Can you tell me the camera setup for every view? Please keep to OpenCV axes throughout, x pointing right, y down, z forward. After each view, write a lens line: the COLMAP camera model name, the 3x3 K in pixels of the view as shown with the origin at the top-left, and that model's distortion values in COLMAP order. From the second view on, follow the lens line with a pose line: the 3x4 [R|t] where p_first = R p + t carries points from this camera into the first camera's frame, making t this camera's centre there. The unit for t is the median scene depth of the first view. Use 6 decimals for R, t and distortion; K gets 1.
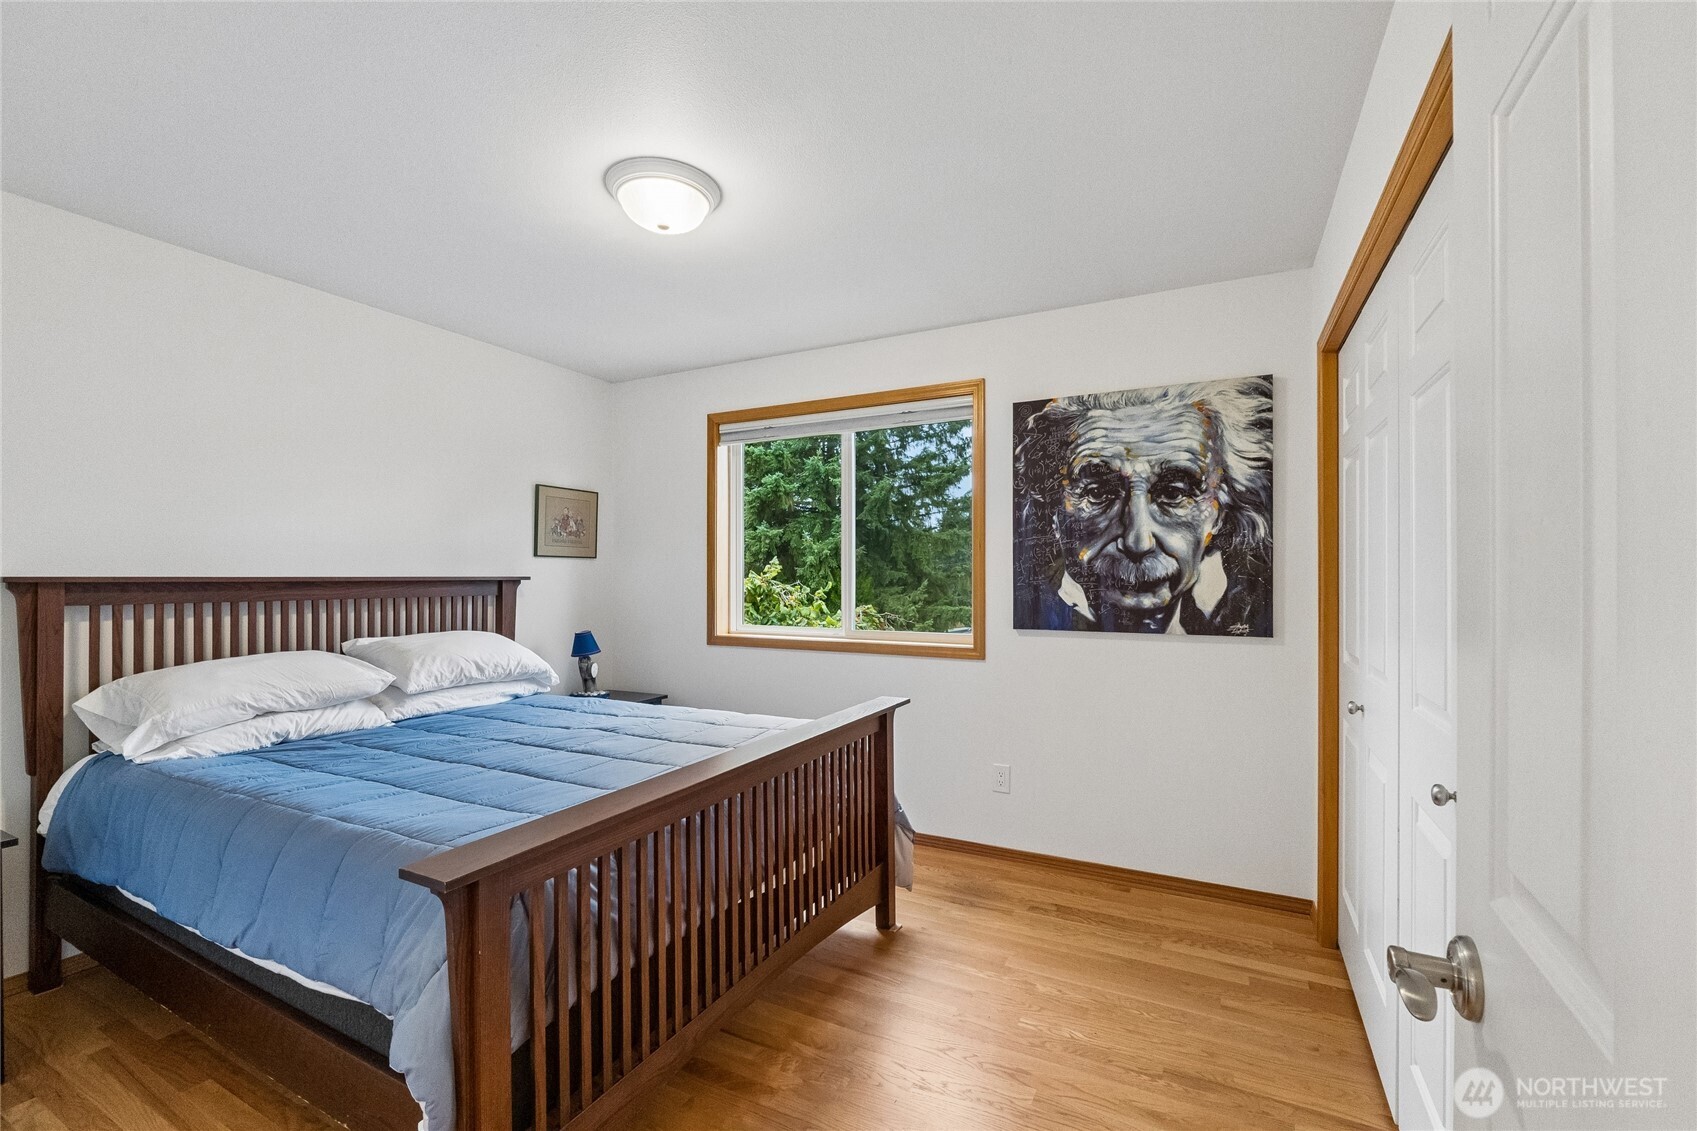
lens RADIAL K [[717.3, 0, 853.1], [0, 717.3, 573.8], [0, 0, 1]] dist [-0.008889, -0.000351]
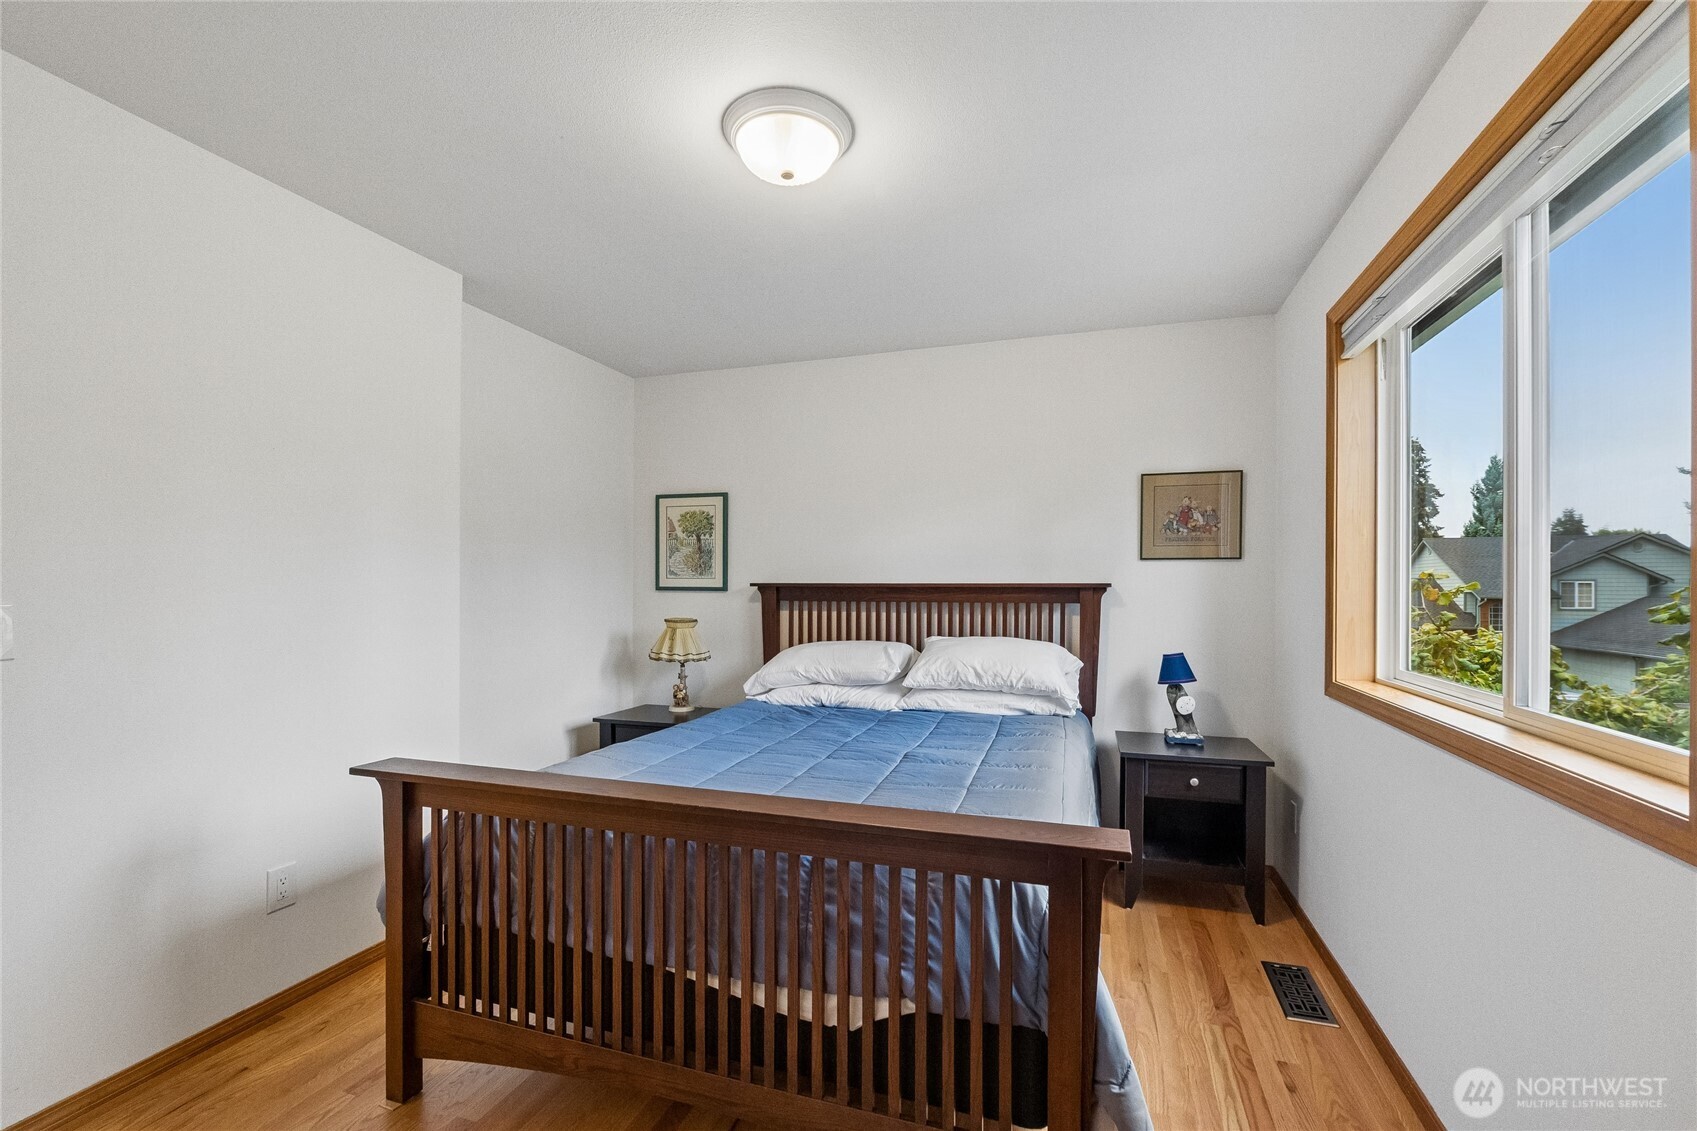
lens RADIAL K [[717.3, 0, 850.7], [0, 717.3, 582.0], [0, 0, 1]] dist [-0.008889, -0.000351]
pose [[0.160238, -0.001371, -0.987077, 0.401672], [0.004107, 0.999991, -0.000722, 0.001977], [0.987070, -0.003939, 0.160242, 0.614629]]
